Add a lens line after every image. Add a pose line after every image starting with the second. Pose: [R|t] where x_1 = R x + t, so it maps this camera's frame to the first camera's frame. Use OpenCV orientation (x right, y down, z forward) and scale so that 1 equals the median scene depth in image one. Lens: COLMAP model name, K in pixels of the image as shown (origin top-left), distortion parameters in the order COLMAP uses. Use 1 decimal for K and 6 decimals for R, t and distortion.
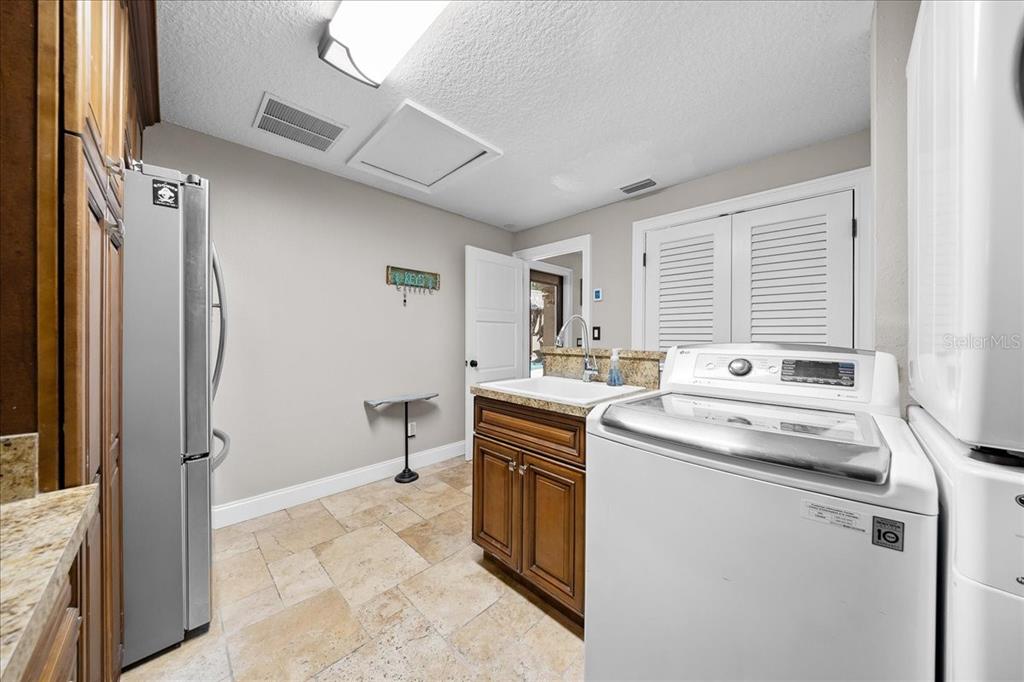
lens RADIAL K [[336.8, 0, 511.5], [0, 336.8, 335.9], [0, 0, 1]] dist [-0.000864, 0.000003]
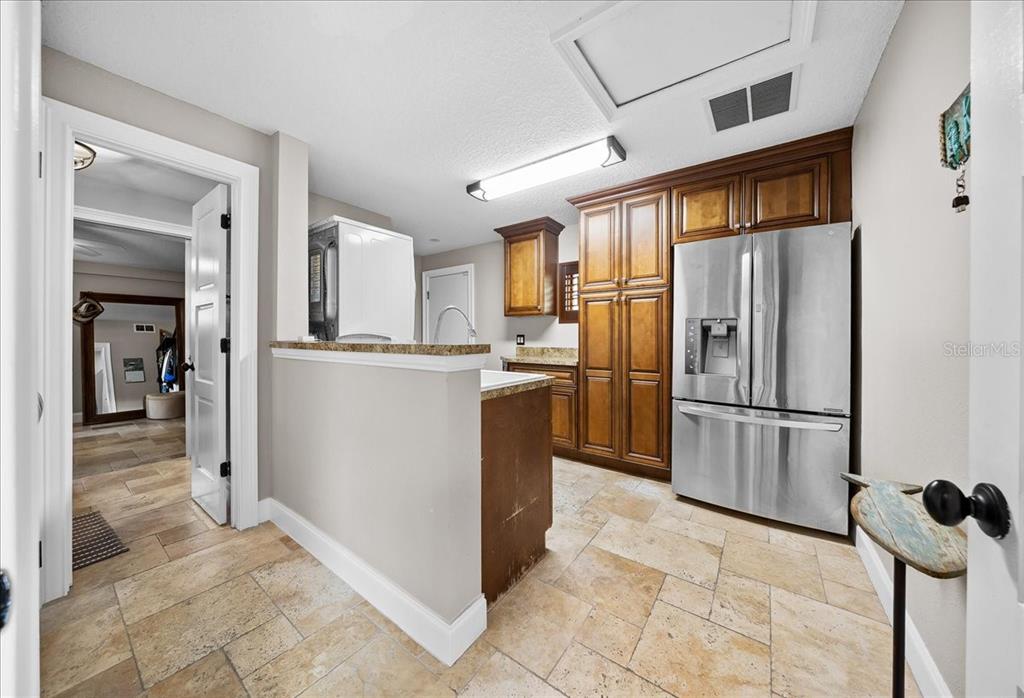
lens RADIAL K [[347.7, 0, 508.3], [0, 347.7, 336.8], [0, 0, 1]] dist [0.000063, 0.000004]
pose [[-0.989050, -0.004691, -0.147507, 0.157629], [-0.005313, 0.999979, 0.003822, 0.016696], [0.147486, 0.004563, -0.989054, 1.760929]]
